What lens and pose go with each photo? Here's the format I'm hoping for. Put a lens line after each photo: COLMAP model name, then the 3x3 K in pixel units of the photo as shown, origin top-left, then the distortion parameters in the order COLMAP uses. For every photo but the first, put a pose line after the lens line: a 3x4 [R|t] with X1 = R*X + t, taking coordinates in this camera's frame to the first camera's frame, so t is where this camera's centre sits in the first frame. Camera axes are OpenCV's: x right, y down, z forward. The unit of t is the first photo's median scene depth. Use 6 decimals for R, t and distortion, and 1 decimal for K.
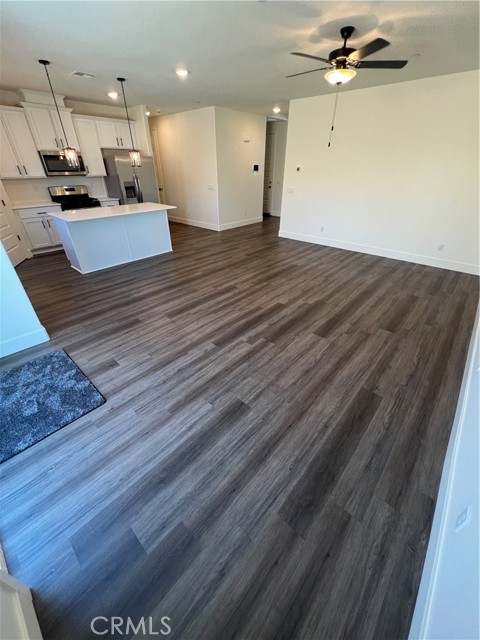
lens RADIAL K [[256.3, 0, 239.4], [0, 256.3, 319.6], [0, 0, 1]] dist [-0.000365, -0.000125]
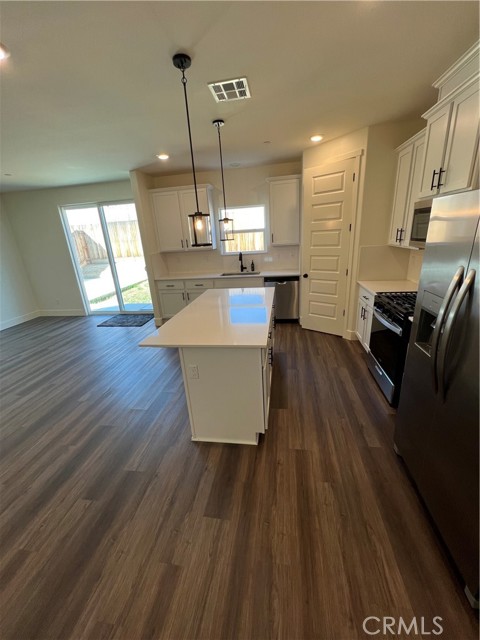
lens RADIAL K [[256.3, 0, 240.8], [0, 256.3, 318.2], [0, 0, 1]] dist [-0.000365, -0.000125]
pose [[-0.837998, 0.224369, -0.497412, -0.273197], [-0.231426, 0.679380, 0.696337, -1.101365], [0.494168, 0.698643, -0.517394, 1.768801]]
